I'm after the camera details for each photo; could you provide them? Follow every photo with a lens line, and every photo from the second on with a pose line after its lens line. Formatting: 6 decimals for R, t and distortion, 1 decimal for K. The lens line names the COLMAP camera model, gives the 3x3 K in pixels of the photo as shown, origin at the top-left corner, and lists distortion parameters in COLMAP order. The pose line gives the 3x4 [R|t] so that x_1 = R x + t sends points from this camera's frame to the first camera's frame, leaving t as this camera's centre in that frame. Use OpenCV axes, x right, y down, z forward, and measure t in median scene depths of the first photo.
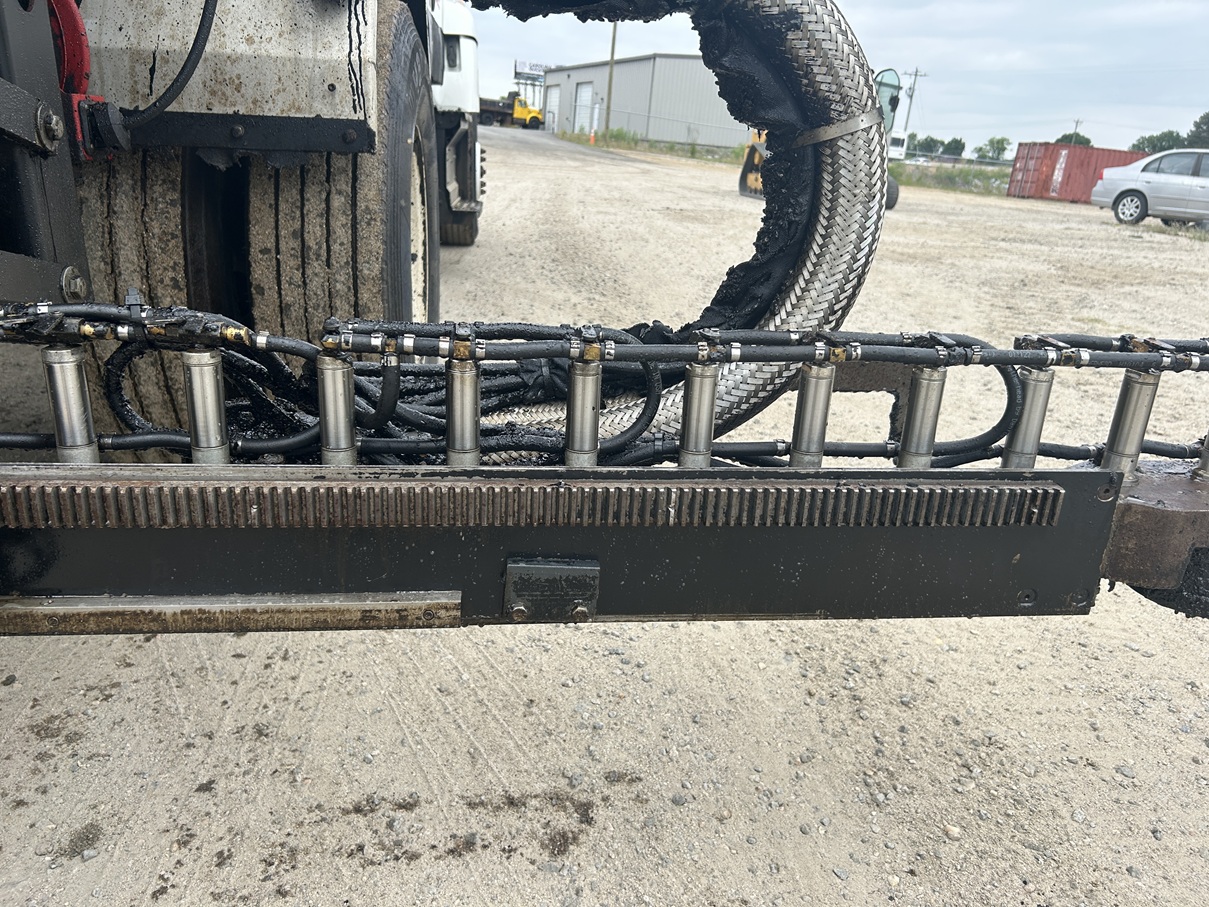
lens RADIAL K [[918.0, 0, 598.2], [0, 918.0, 471.5], [0, 0, 1]] dist [0.033430, -0.030177]
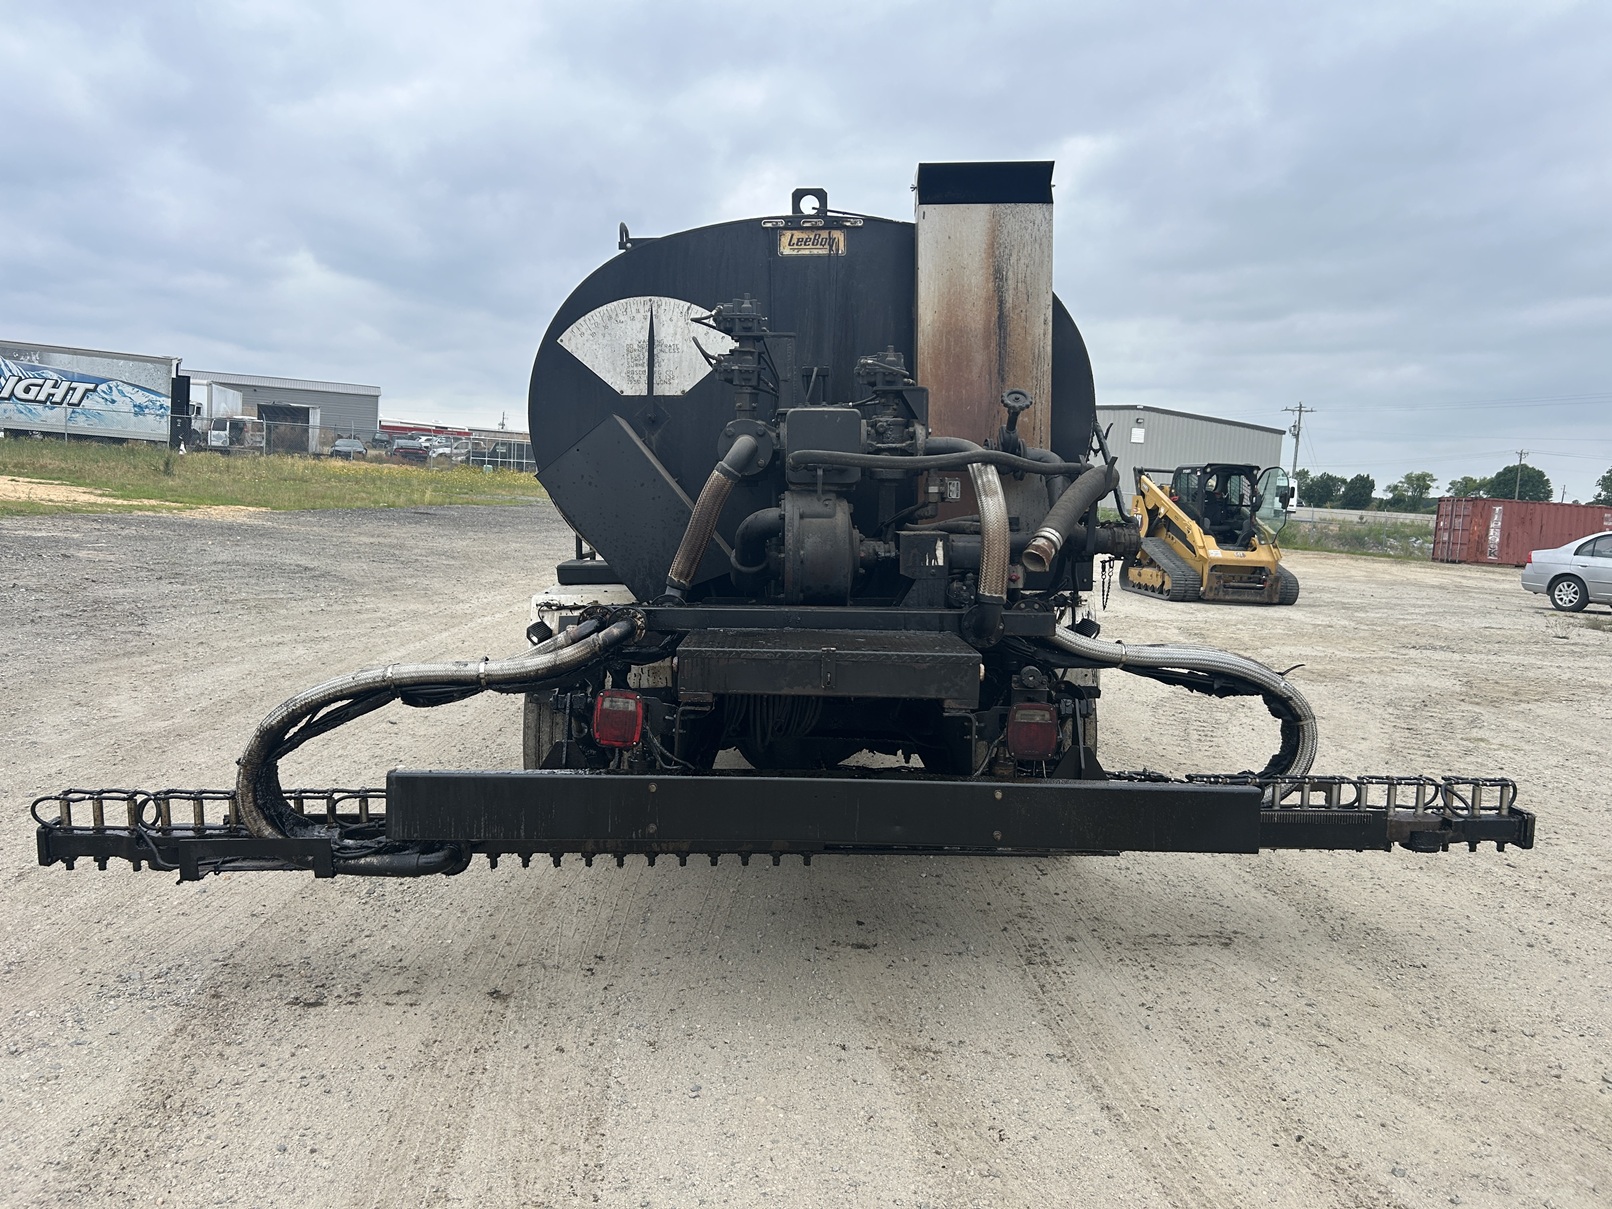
lens RADIAL K [[1224.0, 0, 797.7], [0, 1224.0, 628.5], [0, 0, 1]] dist [0.033430, -0.030177]
pose [[0.996618, -0.019555, -0.079812, -0.162642], [0.000631, 0.973065, -0.230529, 0.048777], [0.082171, 0.229699, 0.969787, -0.482775]]
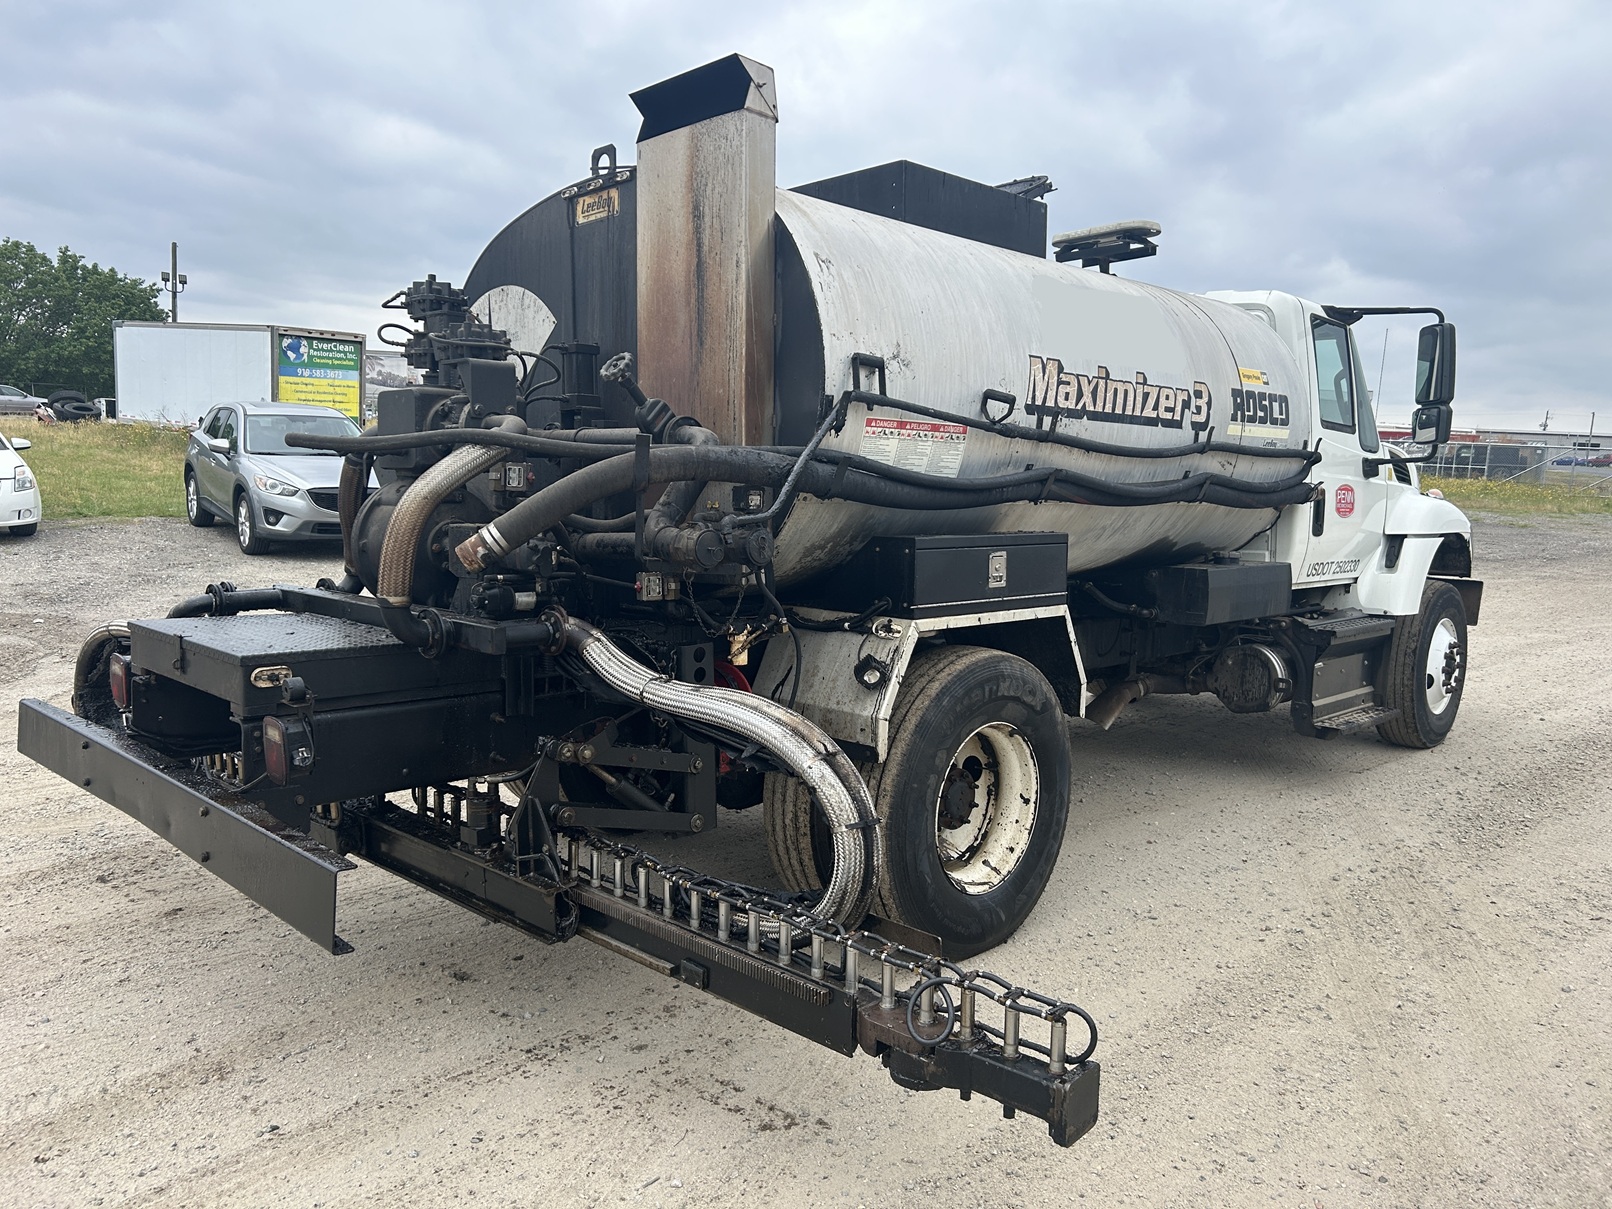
lens RADIAL K [[1224.0, 0, 797.7], [0, 1224.0, 628.5], [0, 0, 1]] dist [0.033430, -0.030177]
pose [[0.647766, 0.064288, -0.759122, 0.308759], [-0.255503, 0.957056, -0.136973, -0.047500], [0.717717, 0.282685, 0.636374, -0.155768]]
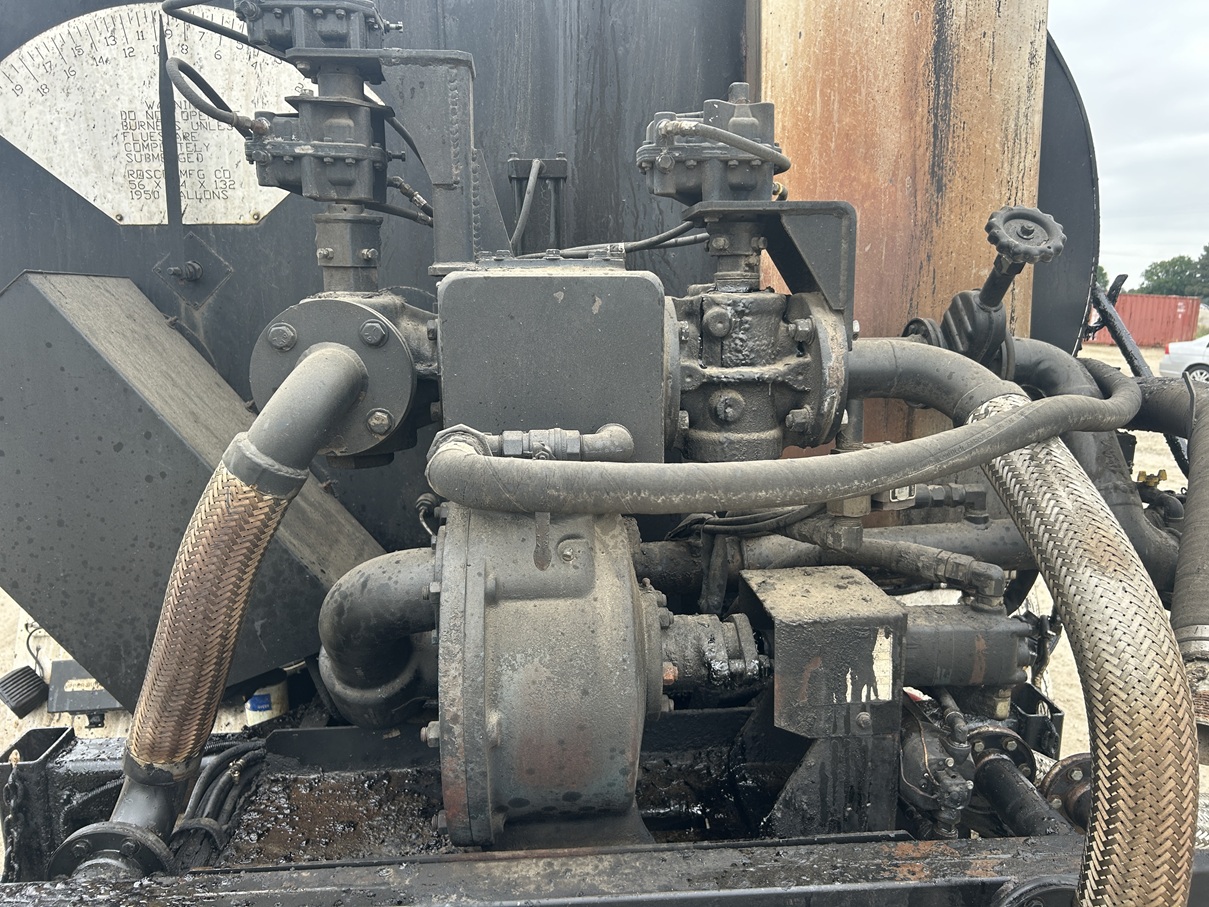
lens RADIAL K [[935.2, 0, 604.5], [0, 935.2, 453.5], [0, 0, 1]] dist [-0.001769, -0.005308]
pose [[0.999114, -0.034926, -0.023489, -0.182587], [0.030599, 0.985911, -0.164450, -0.121754], [0.028901, 0.163586, 0.986106, -0.108529]]
